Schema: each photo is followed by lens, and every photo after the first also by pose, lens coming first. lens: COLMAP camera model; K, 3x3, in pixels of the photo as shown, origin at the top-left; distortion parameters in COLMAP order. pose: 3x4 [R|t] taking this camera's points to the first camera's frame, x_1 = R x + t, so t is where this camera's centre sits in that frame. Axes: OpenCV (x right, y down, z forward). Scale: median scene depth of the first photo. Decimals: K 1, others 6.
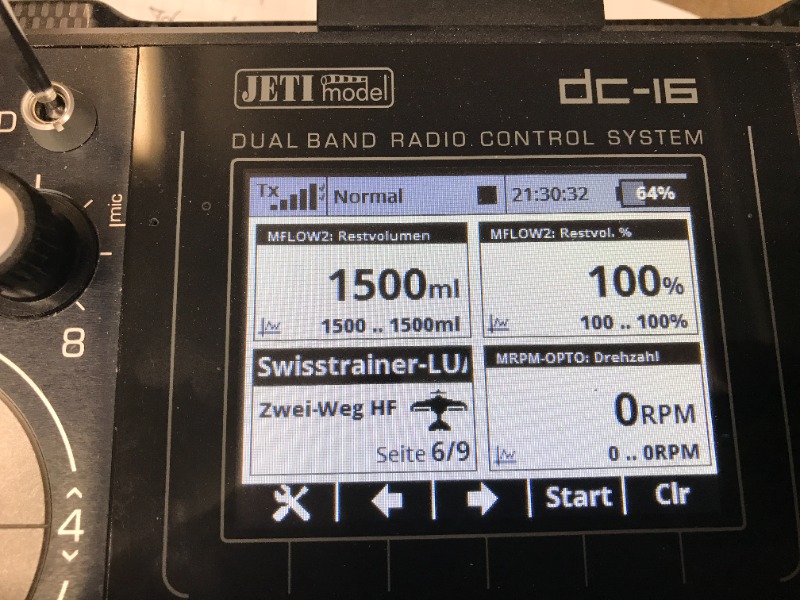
lens RADIAL K [[645.6, 0, 400.8], [0, 645.6, 299.7], [0, 0, 1]] dist [-0.078808, 0.040373]
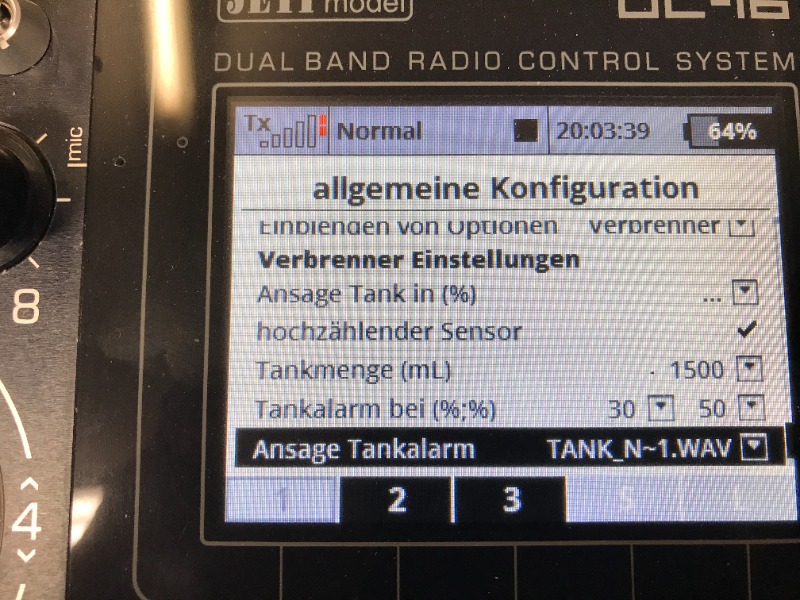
lens RADIAL K [[645.6, 0, 404.2], [0, 645.6, 300.3], [0, 0, 1]] dist [-0.078808, 0.040373]
pose [[0.999594, 0.014221, -0.024694, 0.003851], [-0.012064, 0.996273, 0.085408, -0.016322], [0.025817, -0.085076, 0.996040, 0.170193]]
